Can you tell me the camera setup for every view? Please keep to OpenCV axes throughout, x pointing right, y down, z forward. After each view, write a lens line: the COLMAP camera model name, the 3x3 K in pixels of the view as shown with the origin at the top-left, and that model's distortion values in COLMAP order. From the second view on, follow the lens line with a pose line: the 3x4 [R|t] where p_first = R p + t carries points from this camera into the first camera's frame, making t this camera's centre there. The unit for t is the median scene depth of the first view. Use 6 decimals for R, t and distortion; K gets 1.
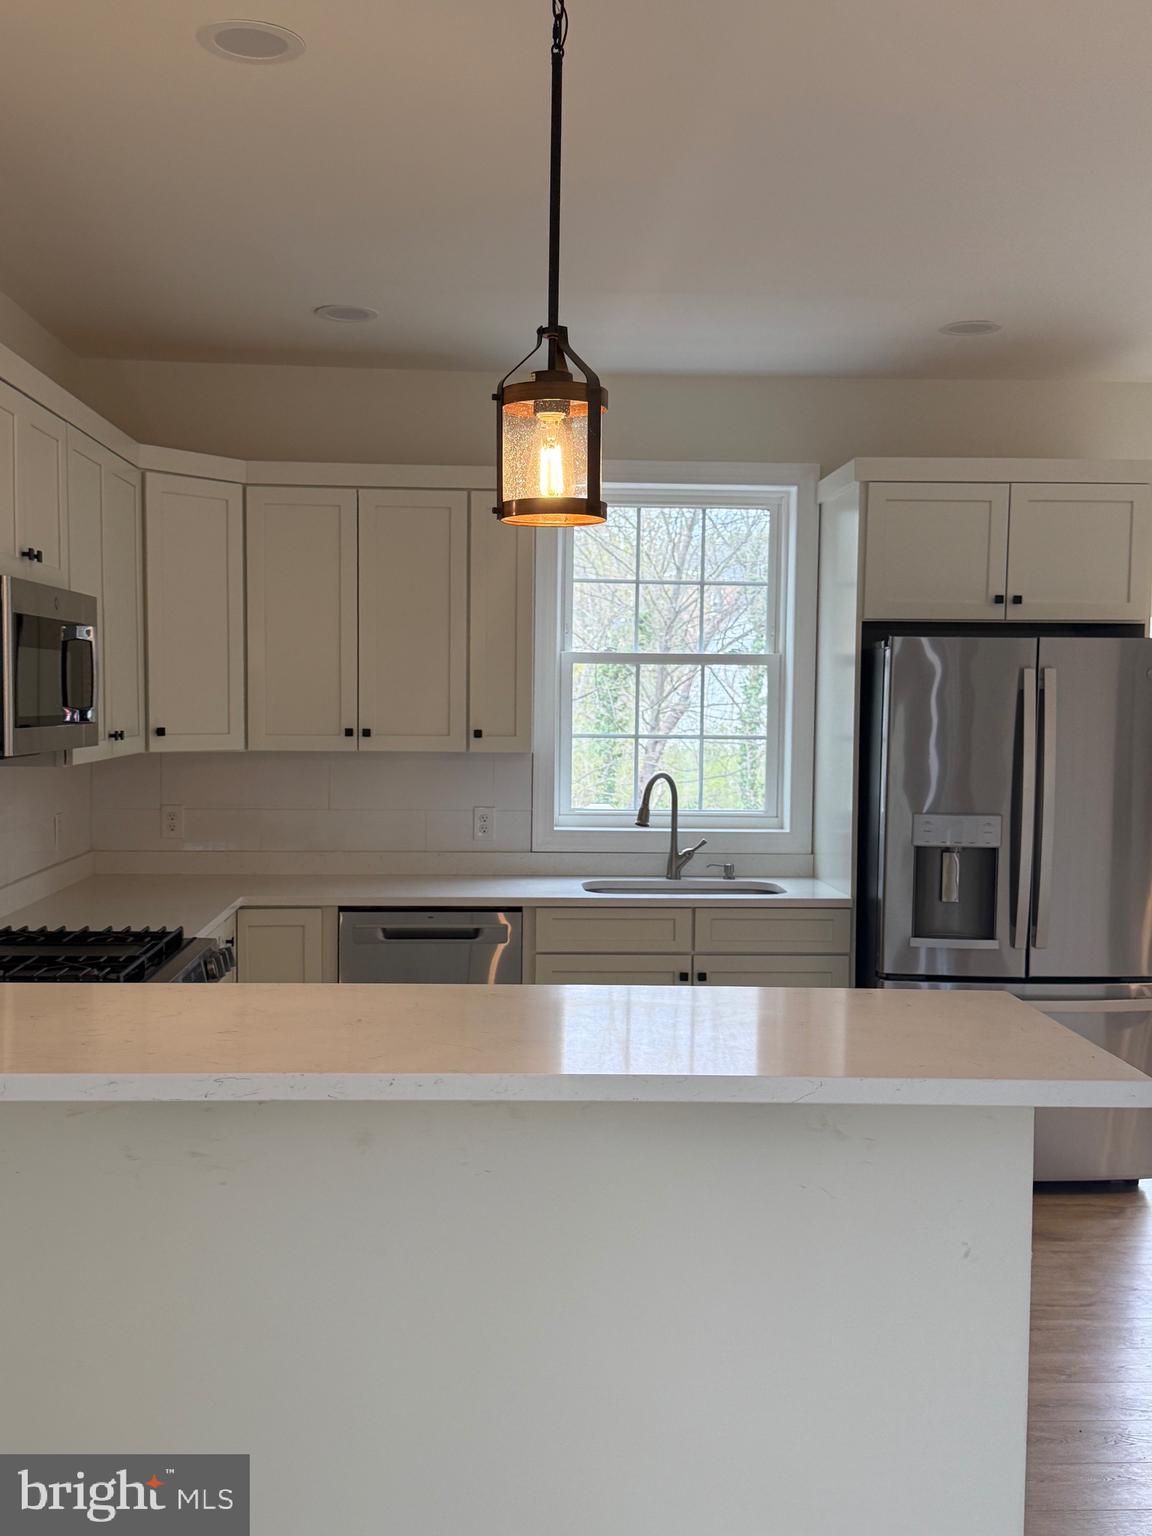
lens RADIAL K [[1571.6, 0, 564.1], [0, 1571.6, 767.0], [0, 0, 1]] dist [0.201796, -0.456479]
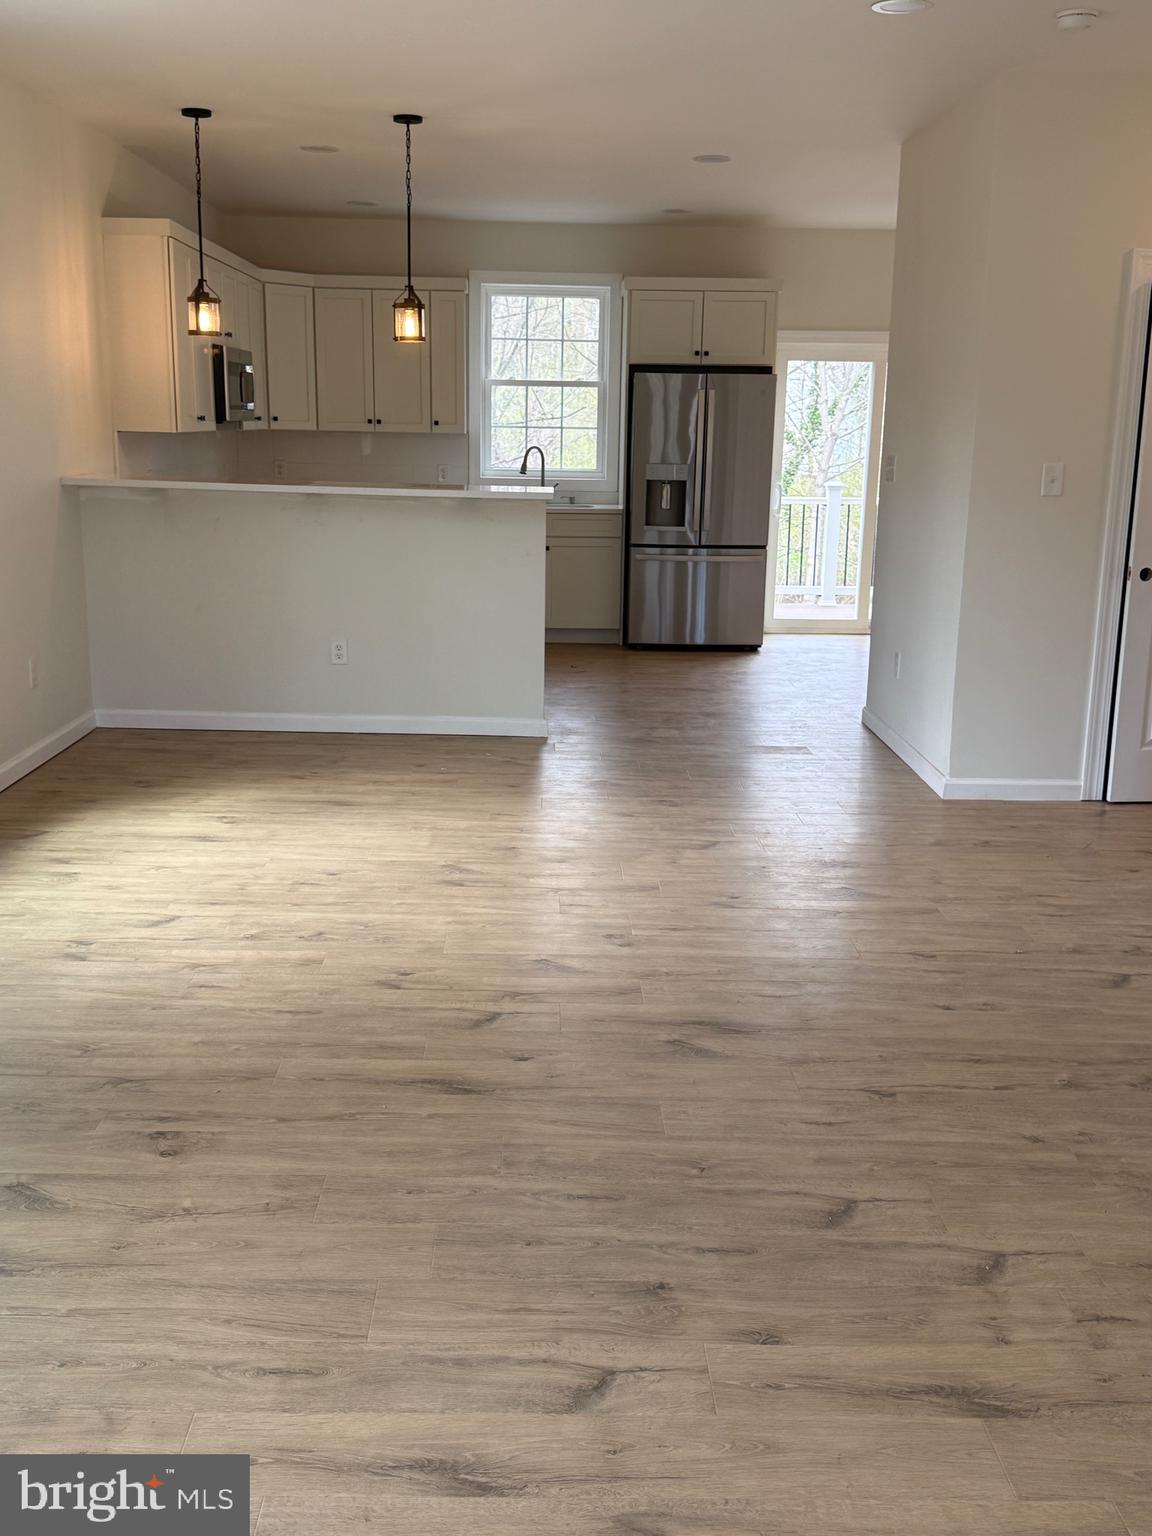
lens RADIAL K [[1571.6, 0, 564.1], [0, 1571.6, 767.0], [0, 0, 1]] dist [0.201796, -0.456479]
pose [[0.999336, 0.013460, -0.033870, 0.181732], [-0.007580, 0.985739, 0.168112, 0.069747], [0.035650, -0.167743, 0.985186, -1.029004]]
